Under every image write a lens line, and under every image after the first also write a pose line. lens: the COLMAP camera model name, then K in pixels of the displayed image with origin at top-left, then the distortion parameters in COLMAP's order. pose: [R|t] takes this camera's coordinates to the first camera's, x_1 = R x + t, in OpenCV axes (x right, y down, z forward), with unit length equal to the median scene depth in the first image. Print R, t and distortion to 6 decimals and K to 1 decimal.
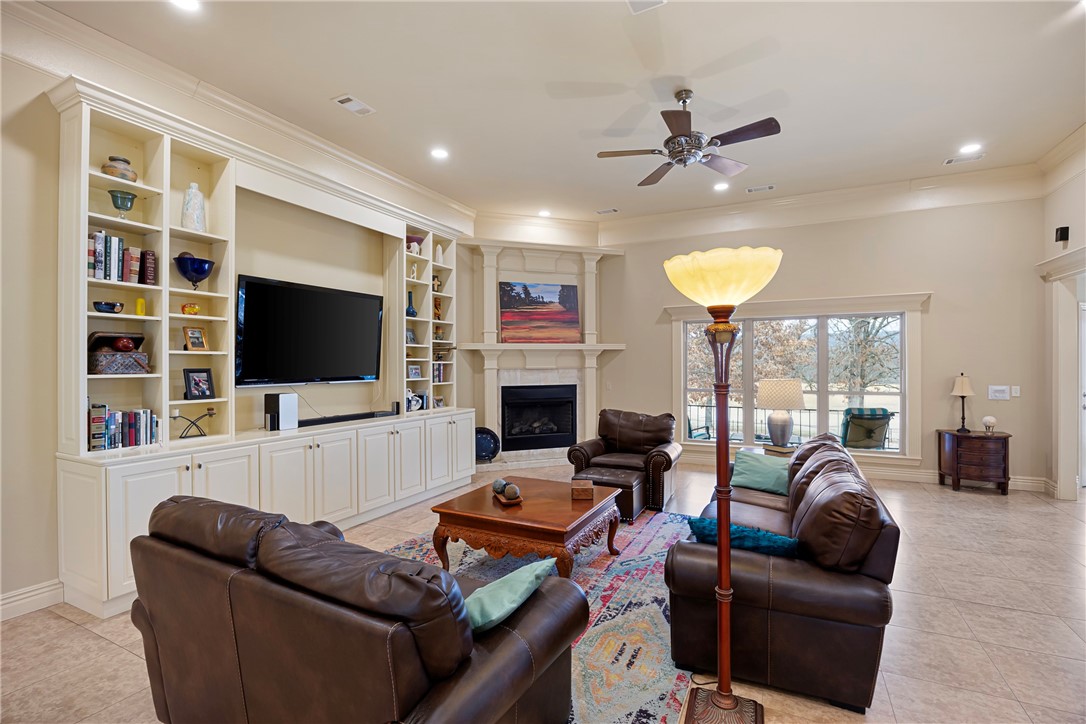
lens RADIAL K [[492.1, 0, 544.7], [0, 492.1, 361.1], [0, 0, 1]] dist [-0.009686, 0.001126]
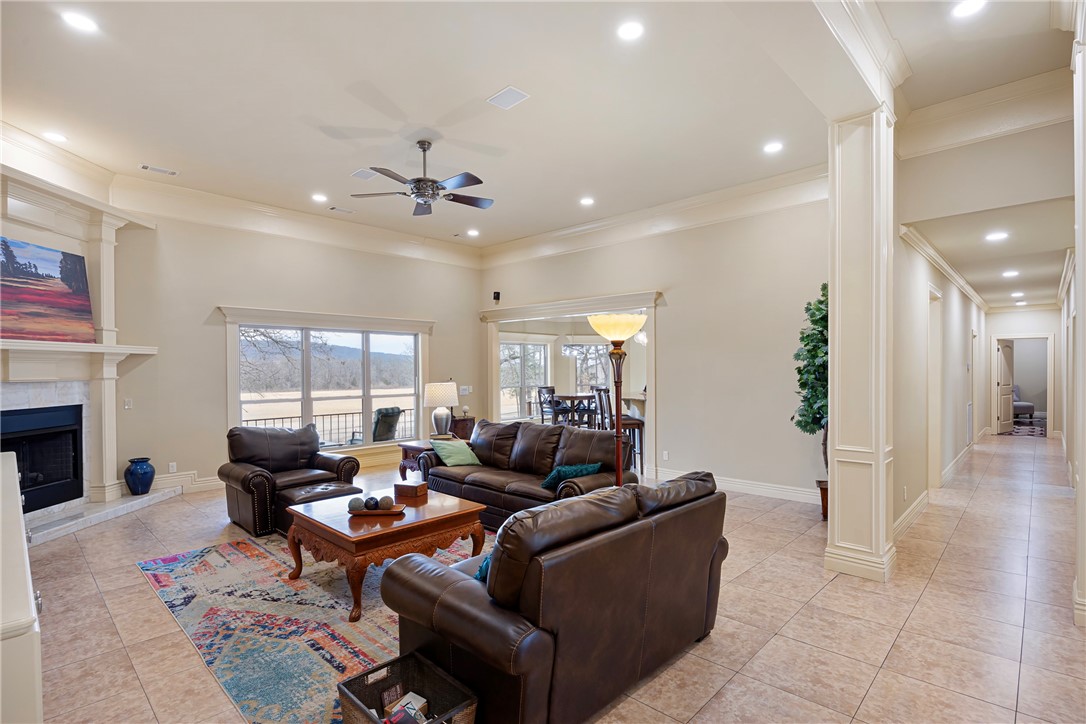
lens RADIAL K [[538.3, 0, 556.9], [0, 538.3, 364.7], [0, 0, 1]] dist [0.012426, -0.001279]
pose [[0.281261, 0.011102, 0.959567, -0.618641], [0.000554, 0.999931, -0.011731, 0.002970], [-0.959631, 0.003831, 0.281235, 0.231733]]
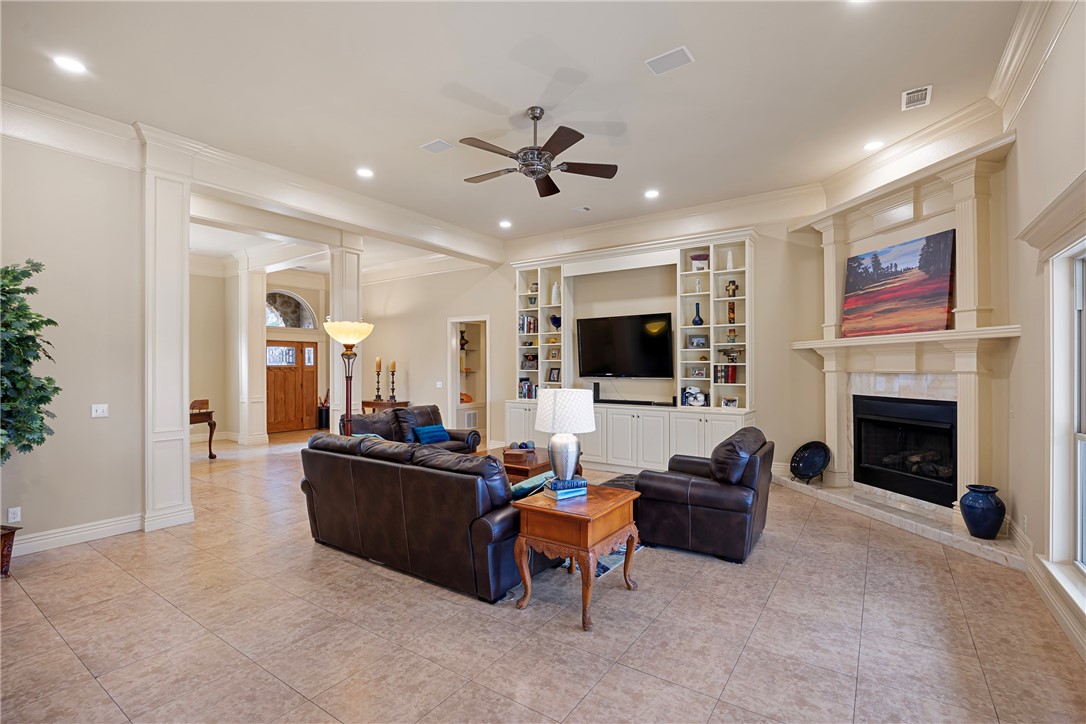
lens RADIAL K [[492.1, 0, 551.4], [0, 492.1, 359.5], [0, 0, 1]] dist [-0.009686, 0.001126]
pose [[-0.137795, -0.009064, -0.990419, 0.925287], [0.008849, 0.999907, -0.010382, 0.000174], [0.990421, -0.010195, -0.137702, 0.819474]]
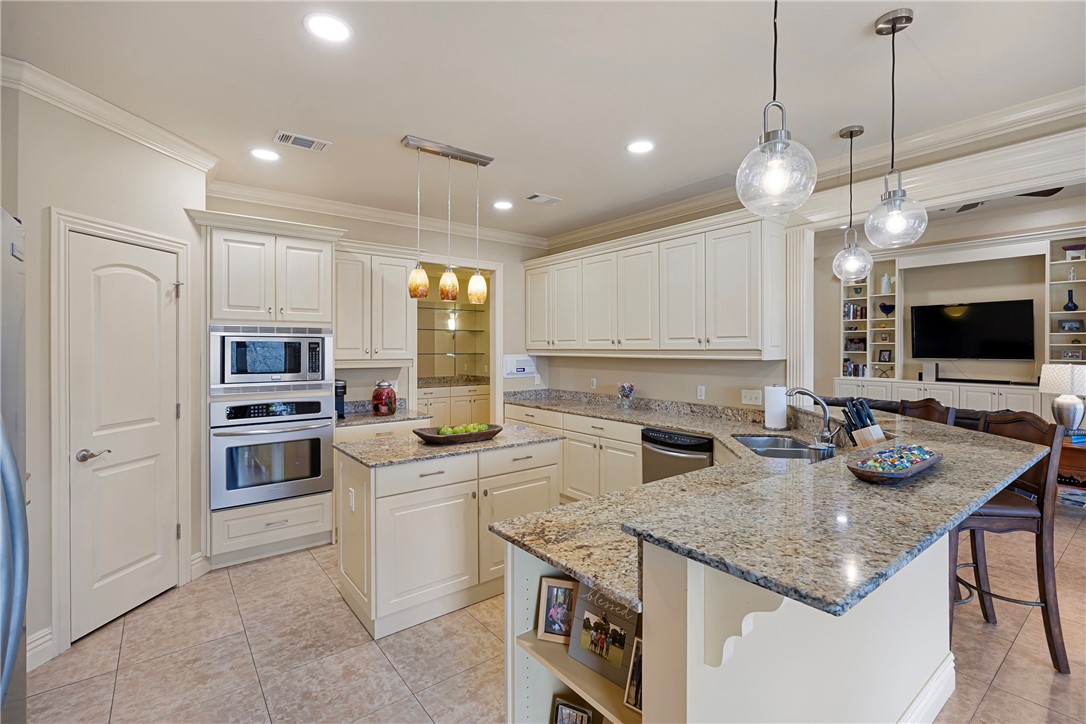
lens RADIAL K [[492.1, 0, 541.1], [0, 492.1, 349.2], [0, 0, 1]] dist [-0.009686, 0.001126]
pose [[-0.448426, 0.004021, -0.893811, 1.433431], [0.003913, 0.999989, 0.002535, -0.000668], [0.893811, -0.002361, -0.448437, 0.357341]]
